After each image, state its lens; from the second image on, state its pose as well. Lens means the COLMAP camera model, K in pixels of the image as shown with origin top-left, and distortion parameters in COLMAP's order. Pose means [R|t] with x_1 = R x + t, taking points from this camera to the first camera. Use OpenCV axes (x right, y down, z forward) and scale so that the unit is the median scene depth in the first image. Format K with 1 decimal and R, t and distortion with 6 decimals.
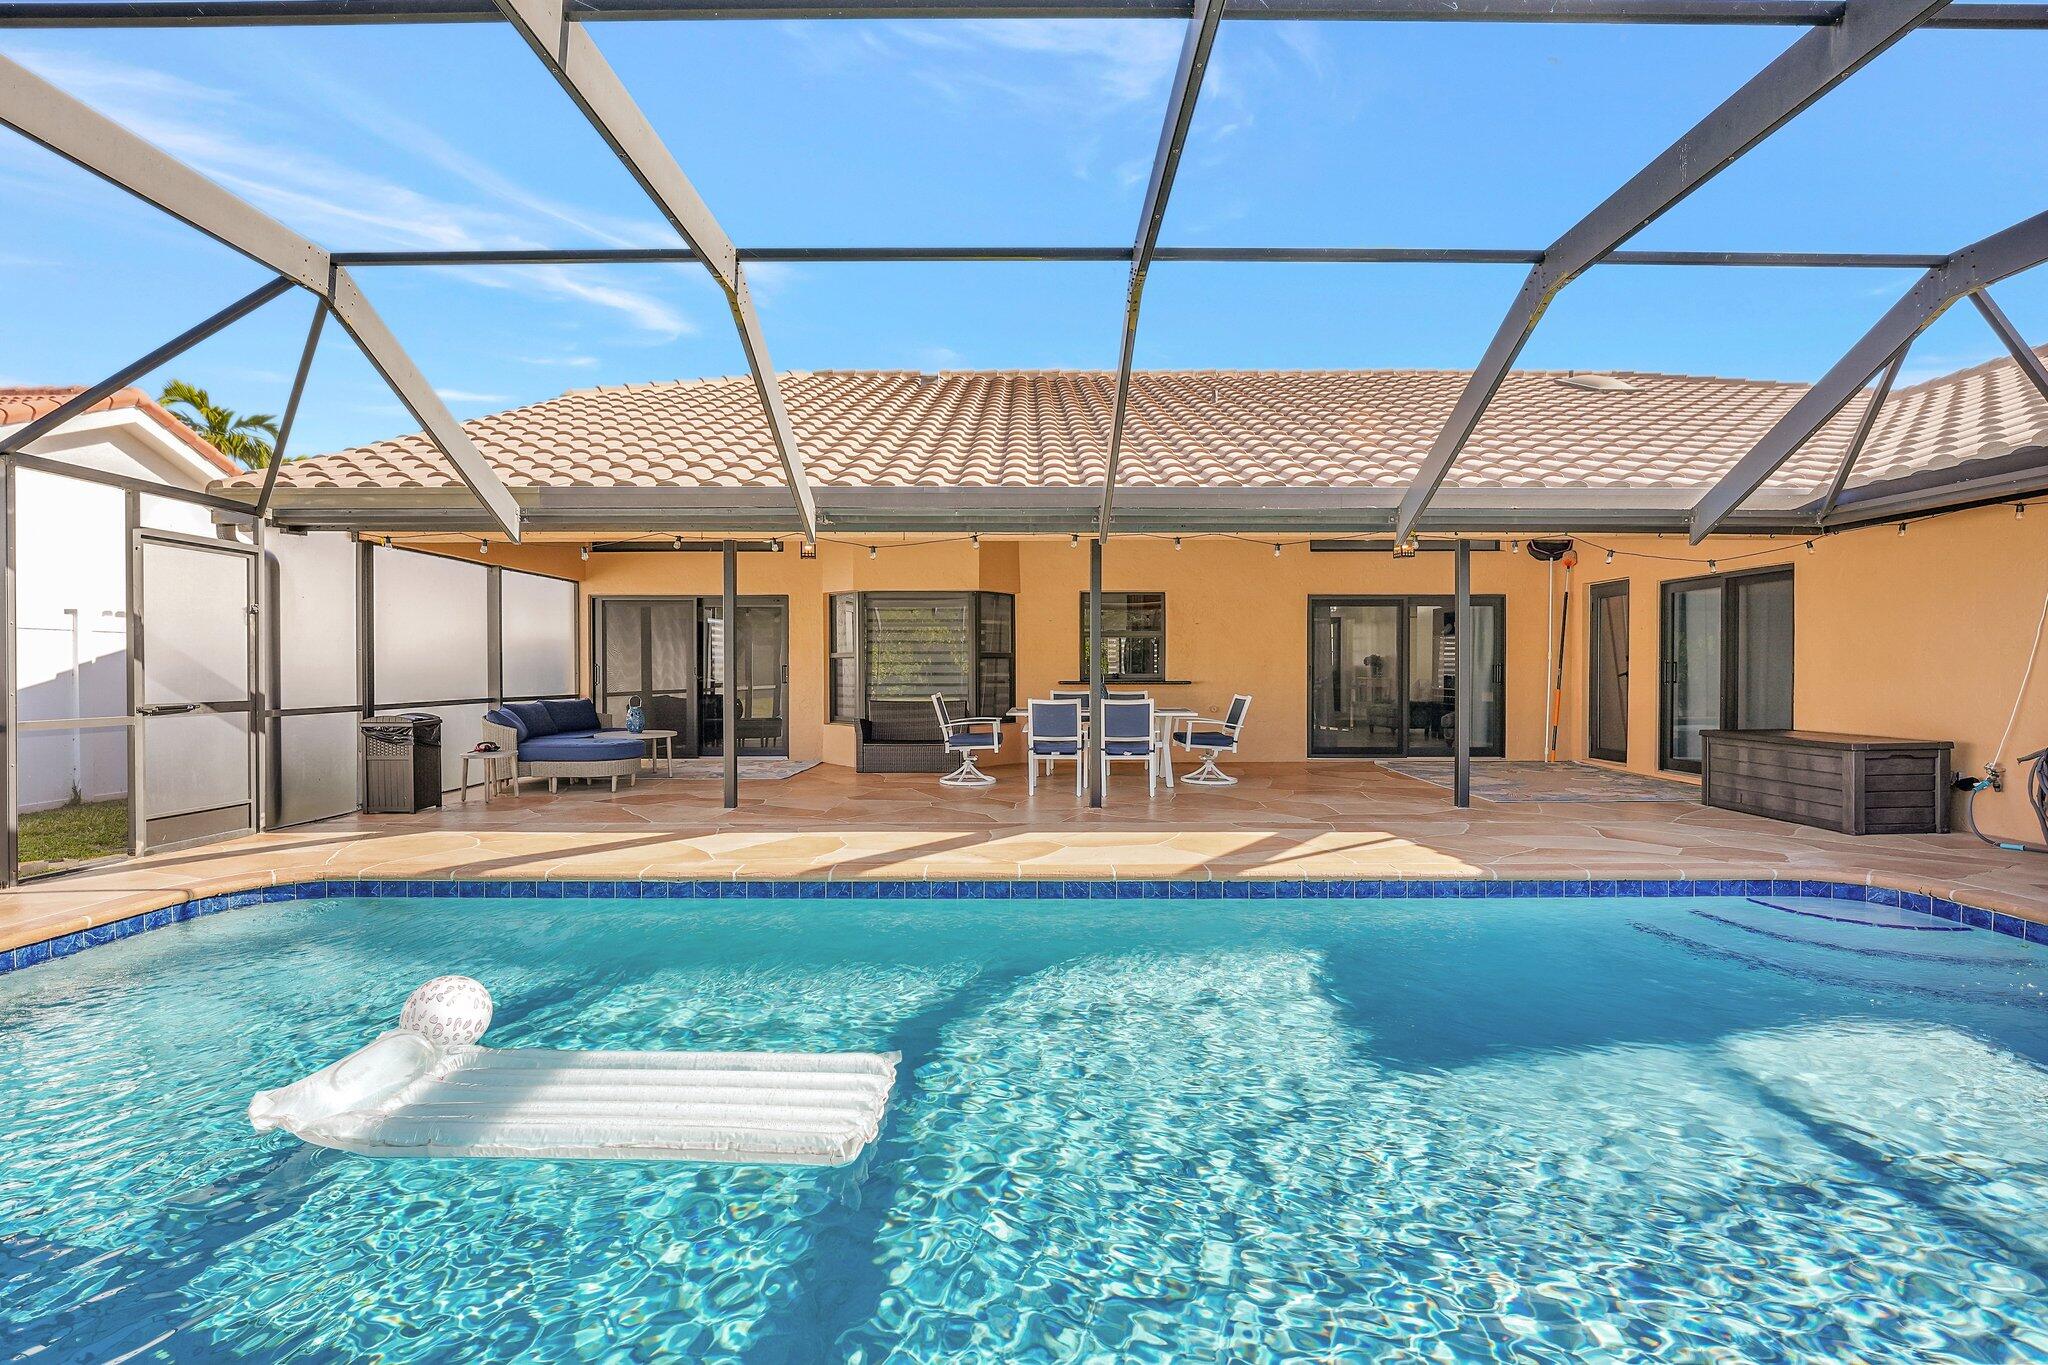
lens RADIAL K [[936.0, 0, 1024.0], [0, 936.0, 682.5], [0, 0, 1]] dist [-0.019219, 0.000886]
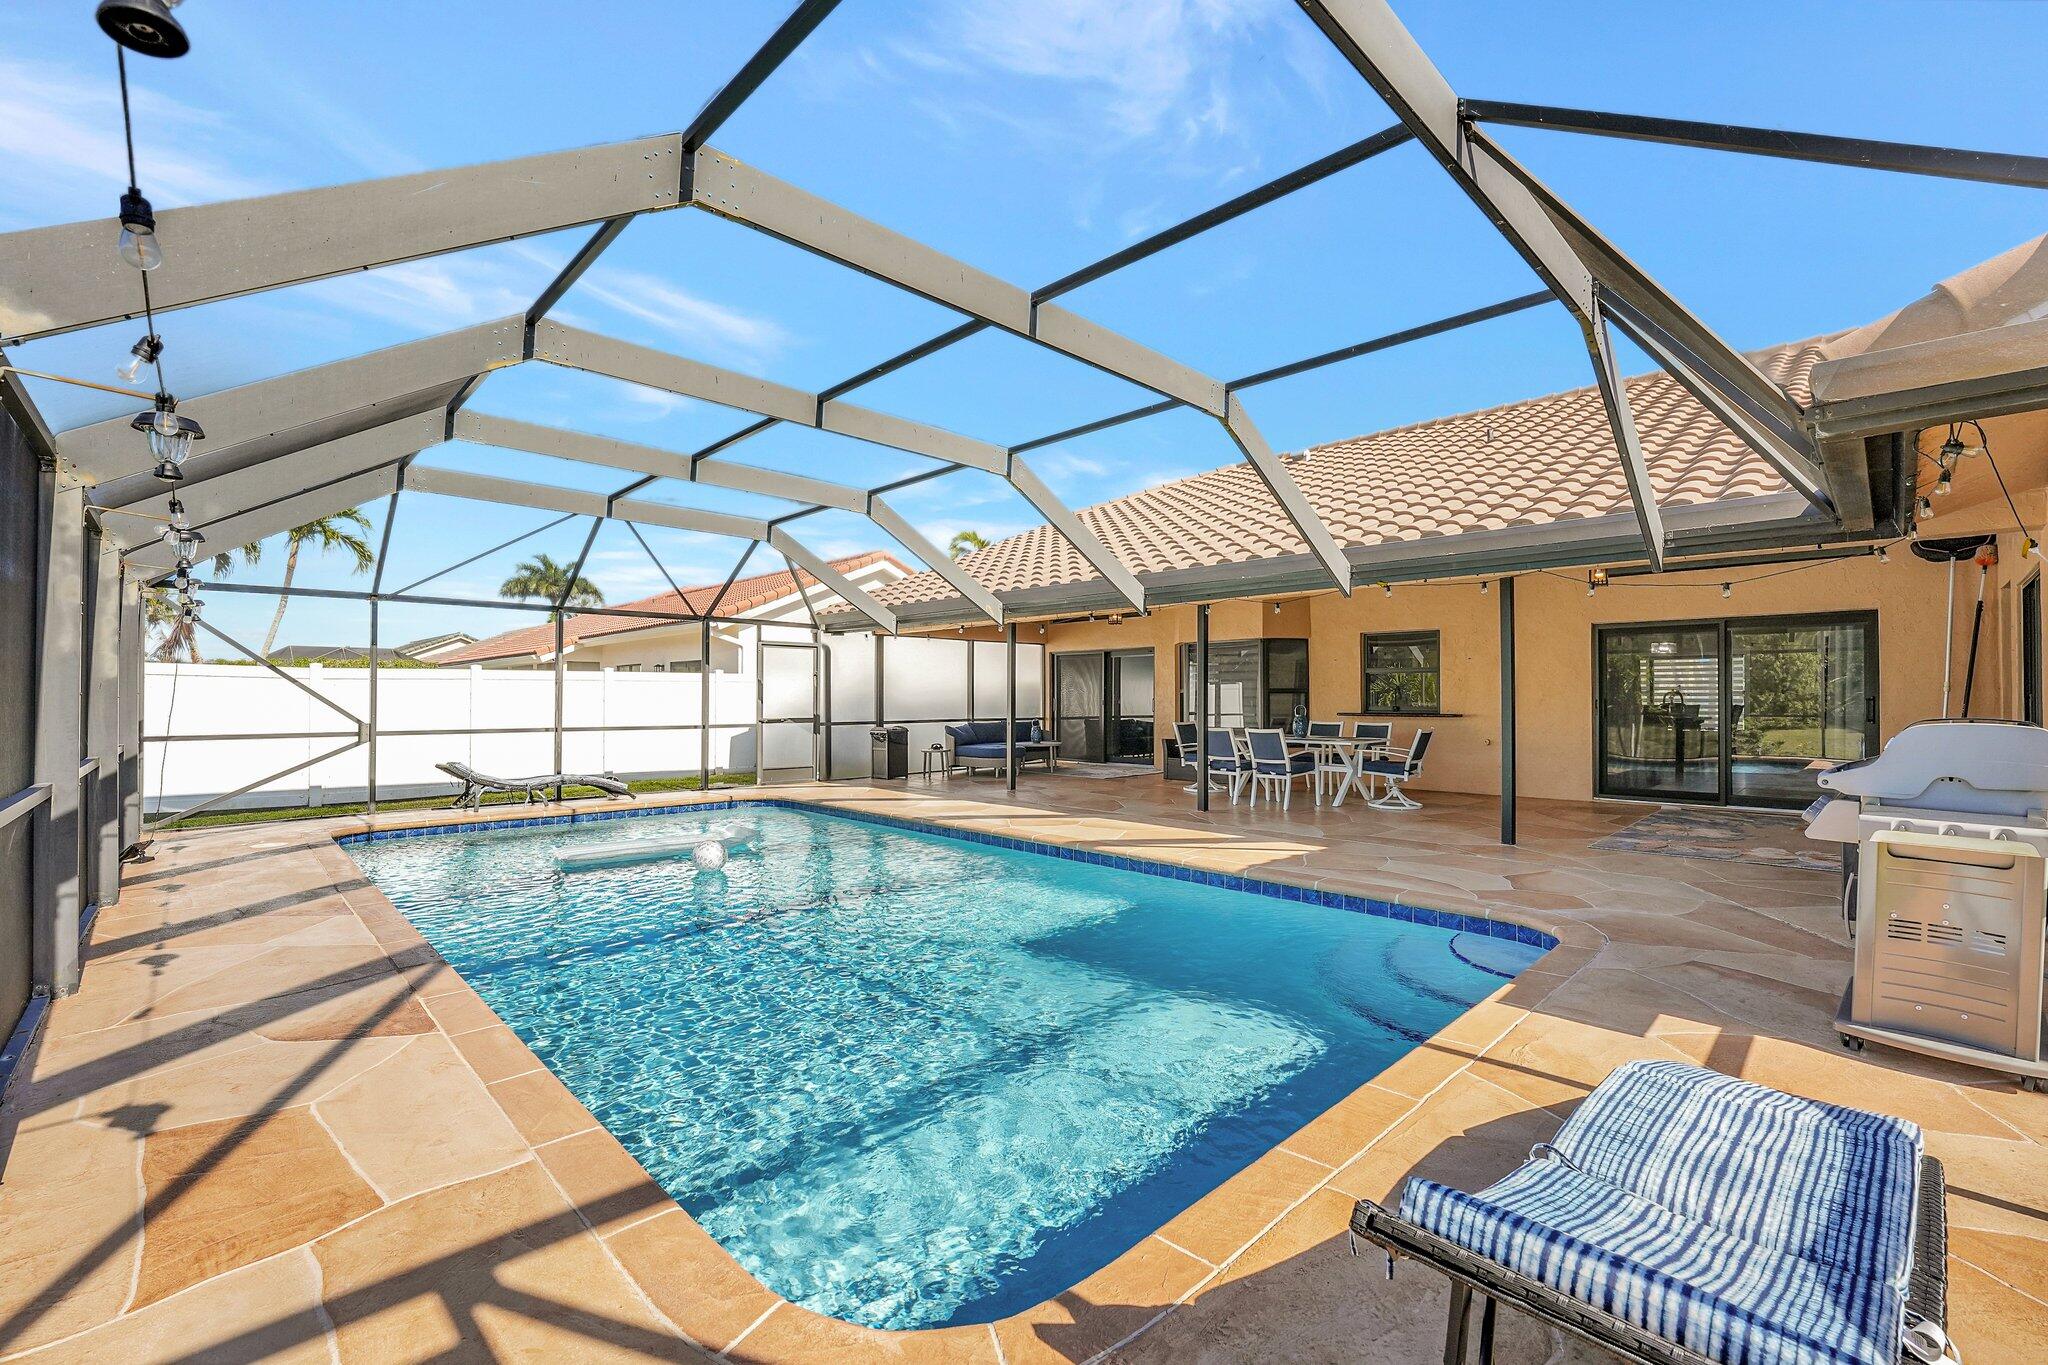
lens RADIAL K [[858.5, 0, 1059.0], [0, 858.5, 642.3], [0, 0, 1]] dist [-0.030410, 0.000022]
pose [[0.710375, -0.047699, -0.702205, 0.575273], [-0.013440, 0.996600, -0.081293, 0.000144], [0.703695, 0.067186, 0.707319, 0.010272]]
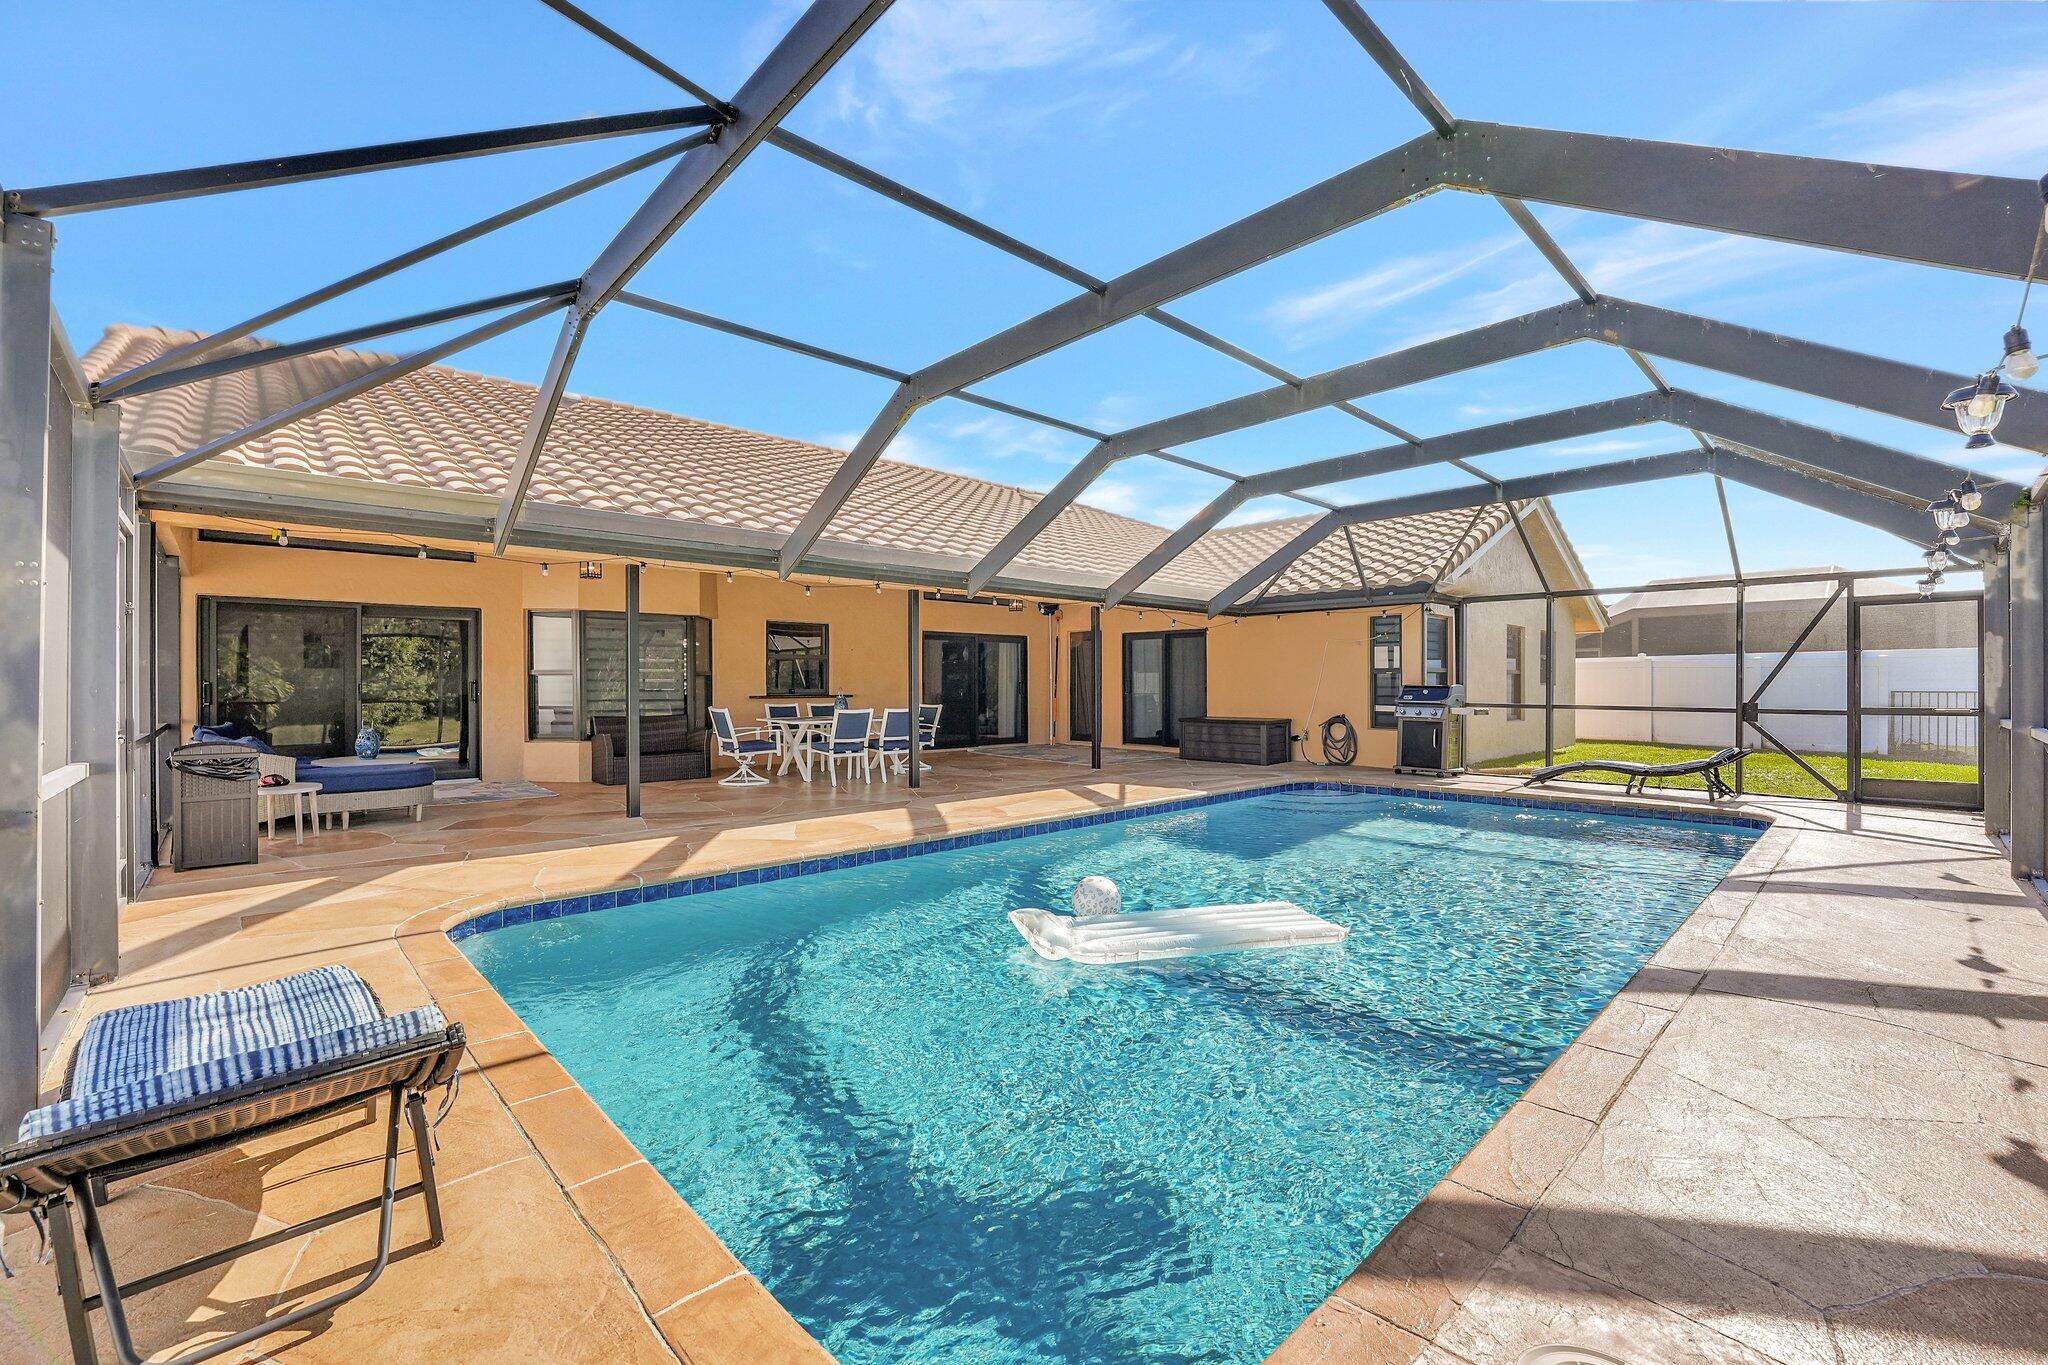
lens RADIAL K [[840.6, 0, 1024.0], [0, 840.6, 682.5], [0, 0, 1]] dist [-0.000828, -0.000087]
pose [[0.730304, 0.000220, 0.683123, -0.472143], [0.012234, 0.999835, -0.013402, -0.000129], [-0.683013, 0.018145, 0.730181, 0.001009]]
